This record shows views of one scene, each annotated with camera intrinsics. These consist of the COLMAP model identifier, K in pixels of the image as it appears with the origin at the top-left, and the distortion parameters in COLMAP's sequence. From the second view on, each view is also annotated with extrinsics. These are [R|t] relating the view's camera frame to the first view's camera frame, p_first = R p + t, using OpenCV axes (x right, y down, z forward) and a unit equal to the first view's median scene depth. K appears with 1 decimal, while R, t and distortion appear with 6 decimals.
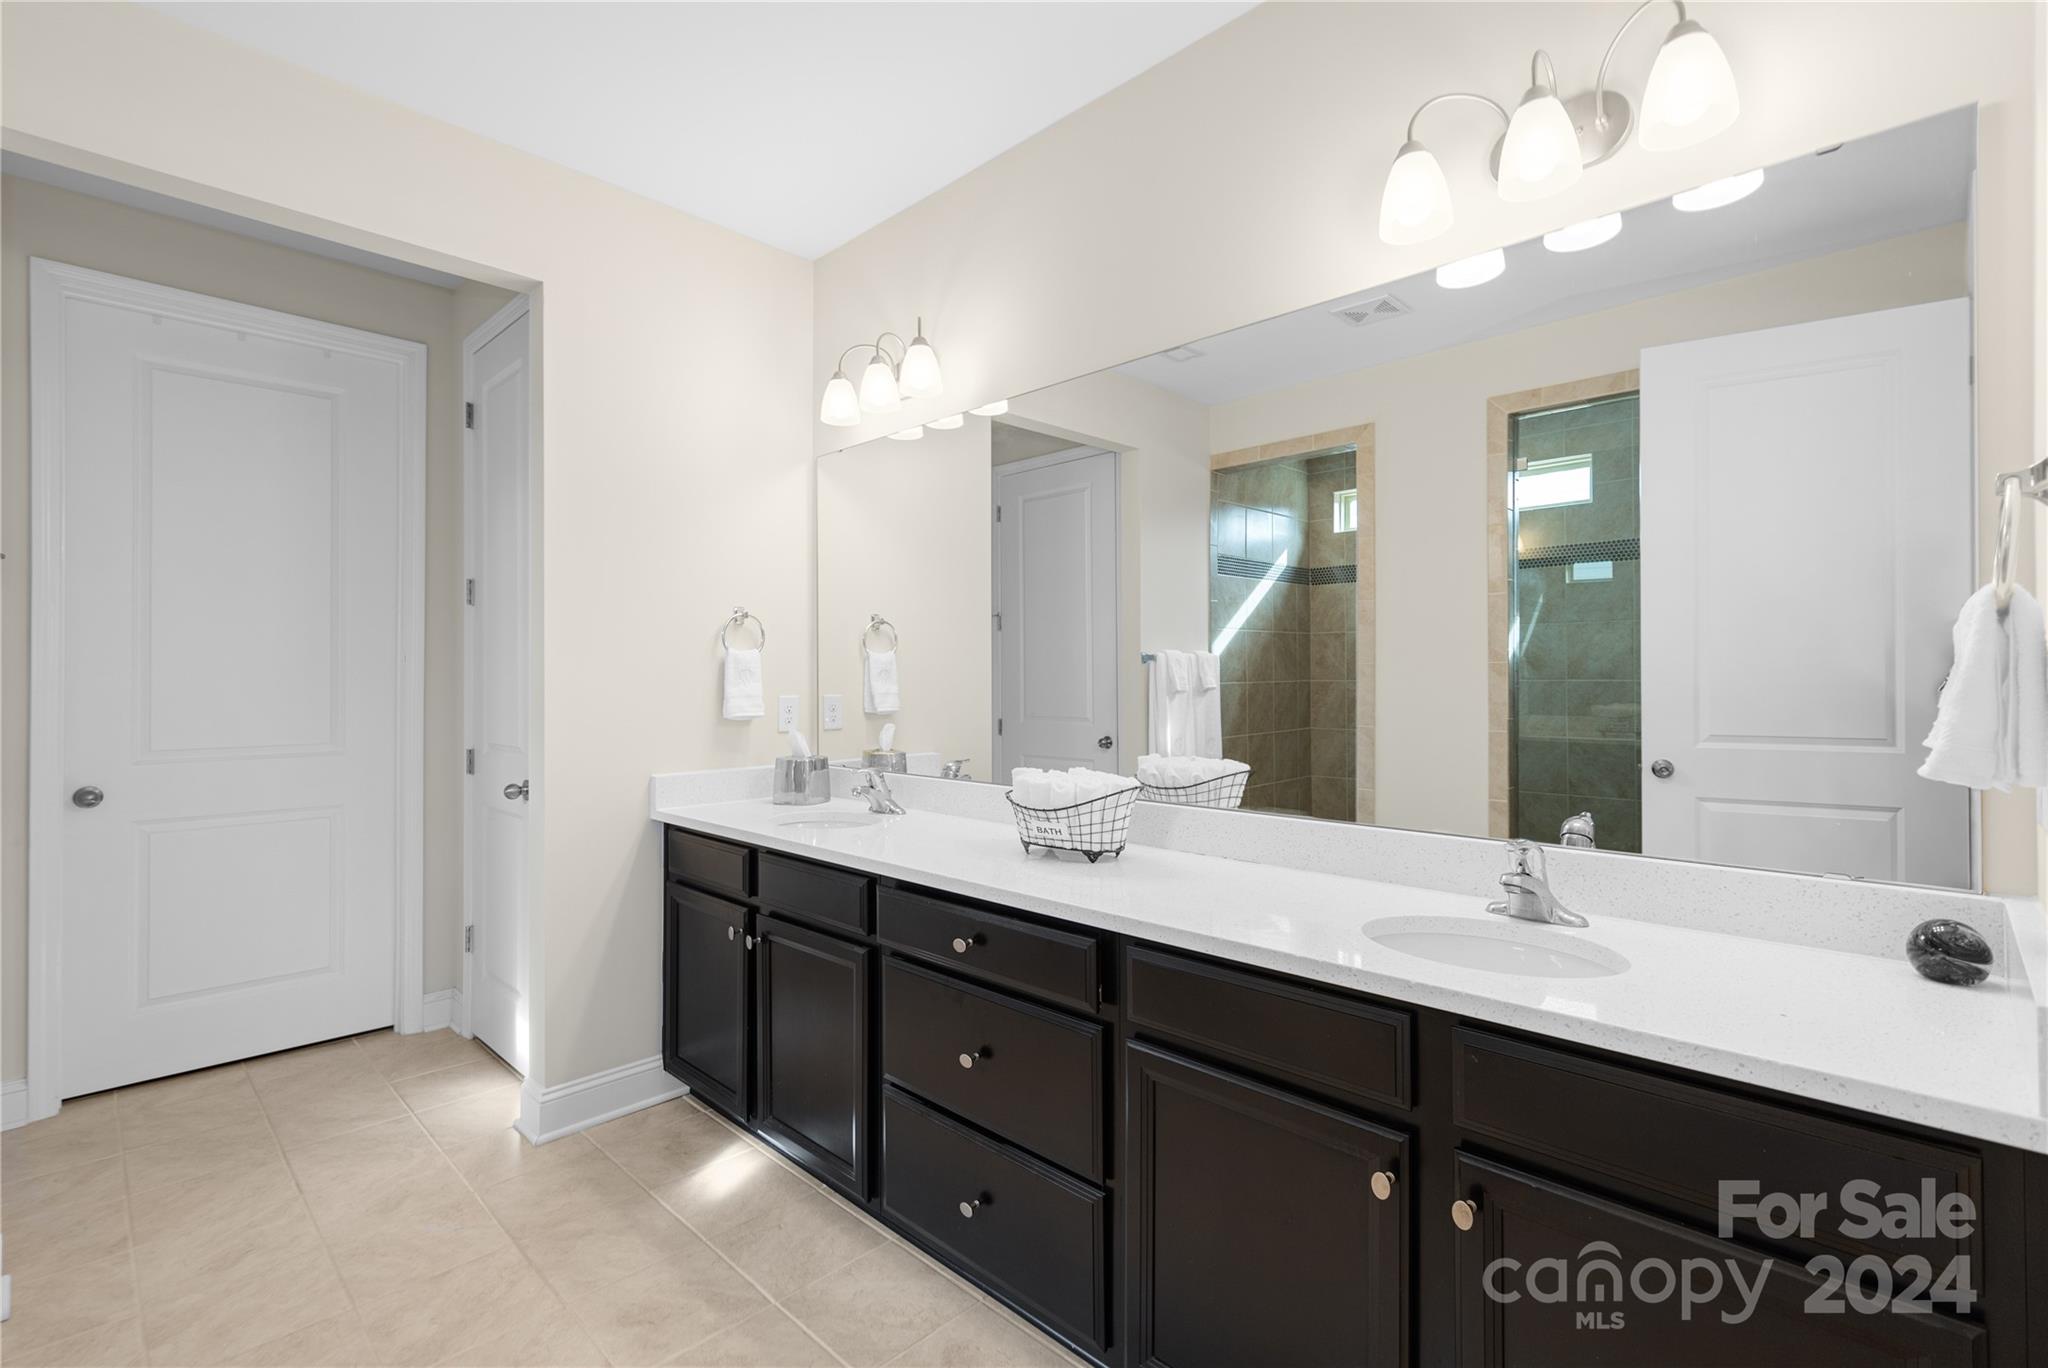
lens RADIAL K [[918.2, 0, 1024.2], [0, 918.2, 676.2], [0, 0, 1]] dist [0.004774, -0.000063]
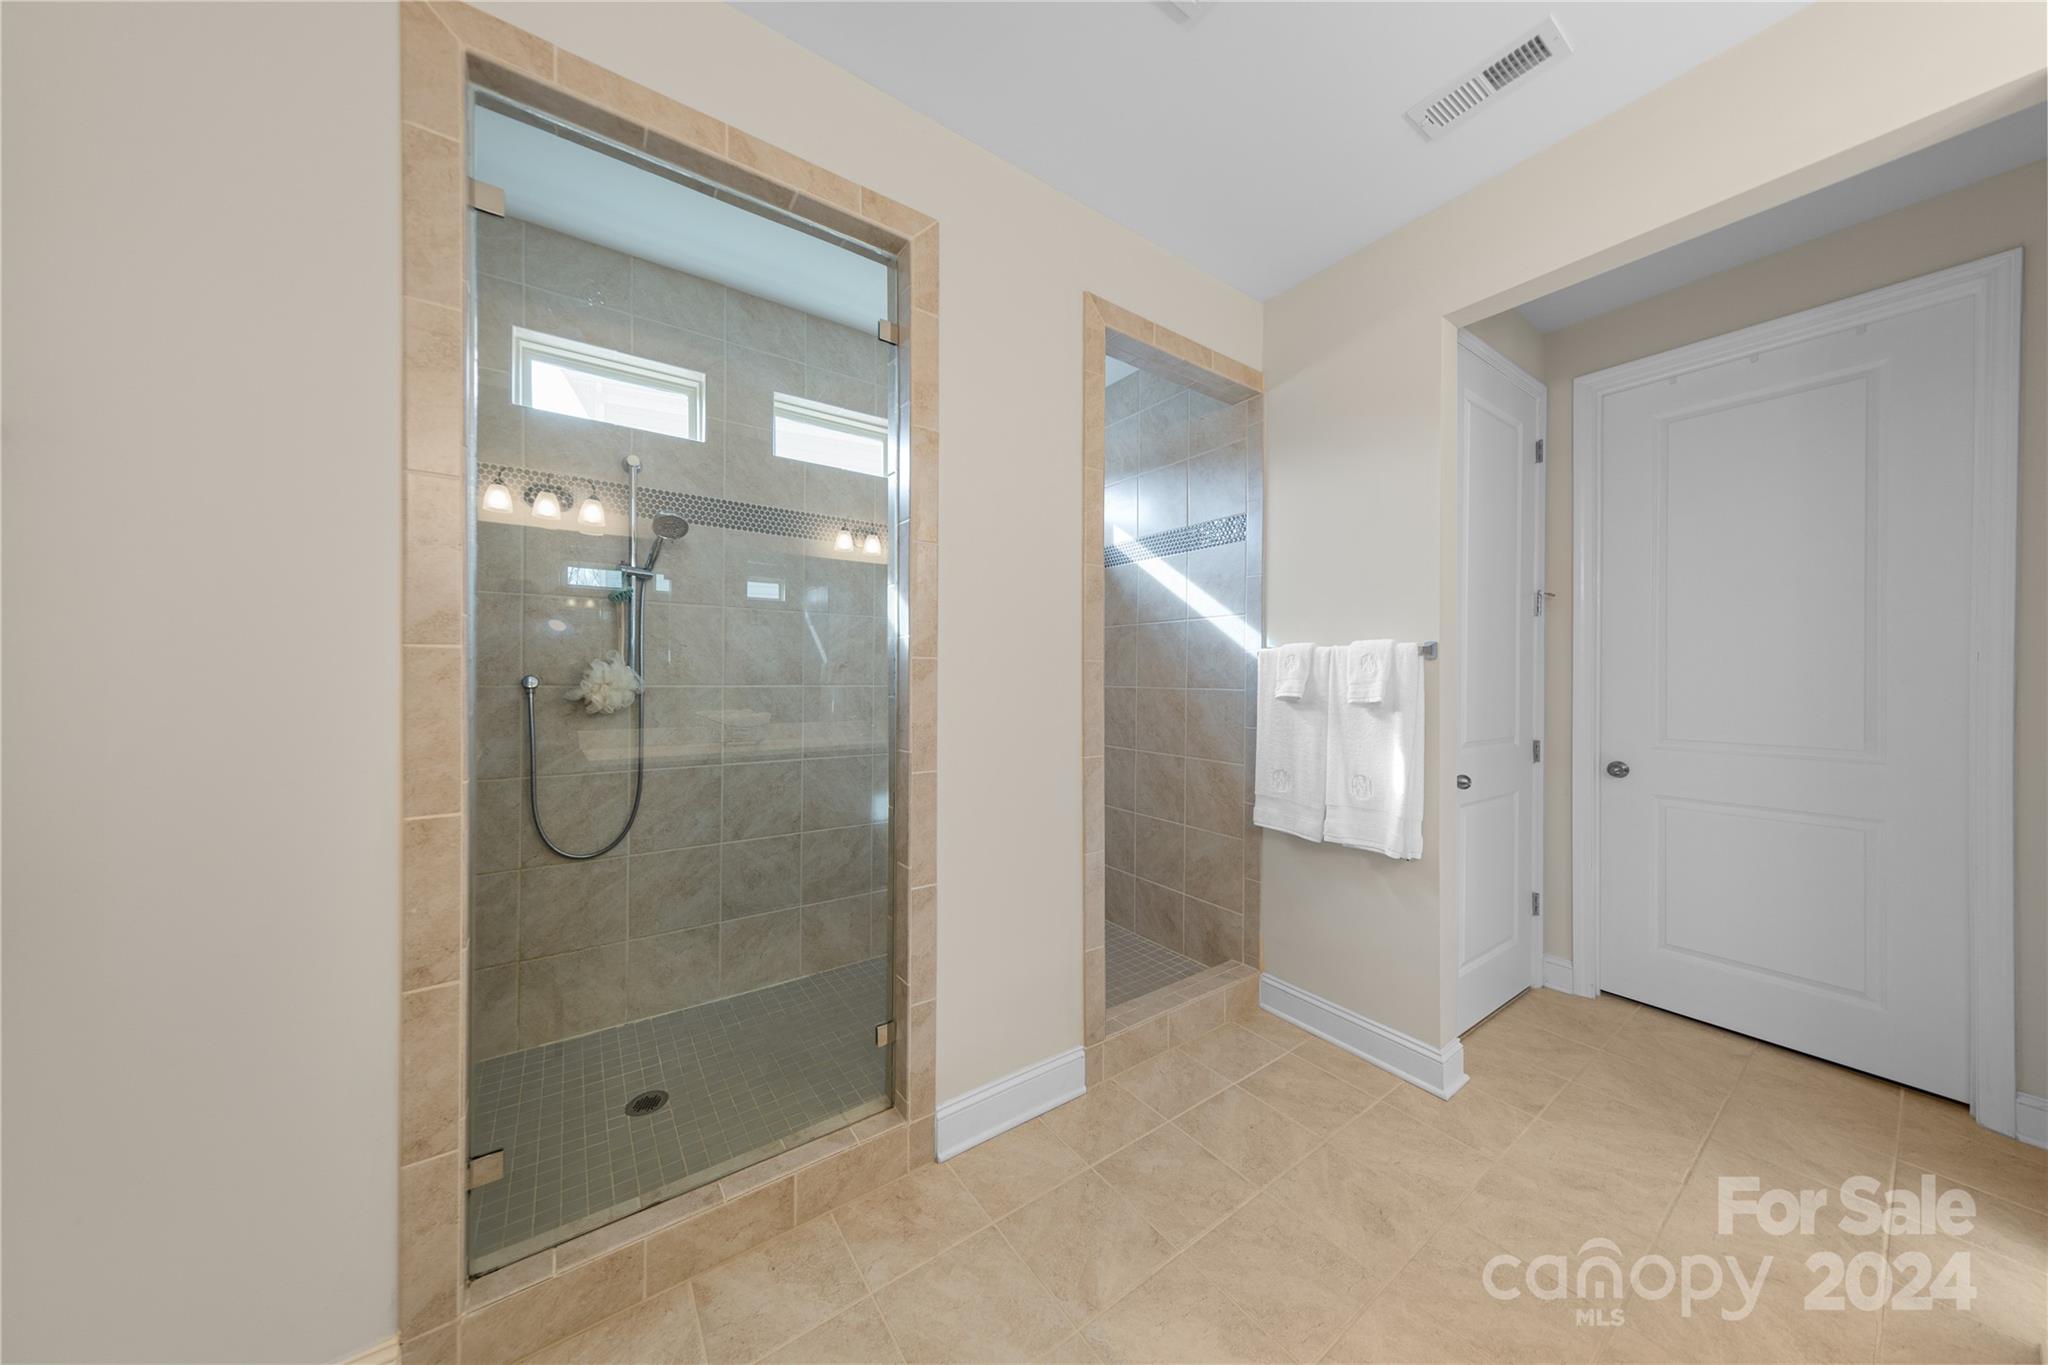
lens RADIAL K [[641.1, 0, 1033.1], [0, 641.1, 680.0], [0, 0, 1]] dist [0.002320, 0.000123]
pose [[-0.185340, 0.001286, -0.982674, 0.038245], [-0.007641, 0.999967, 0.002750, 0.007407], [0.982645, 0.008018, -0.185324, 0.351215]]
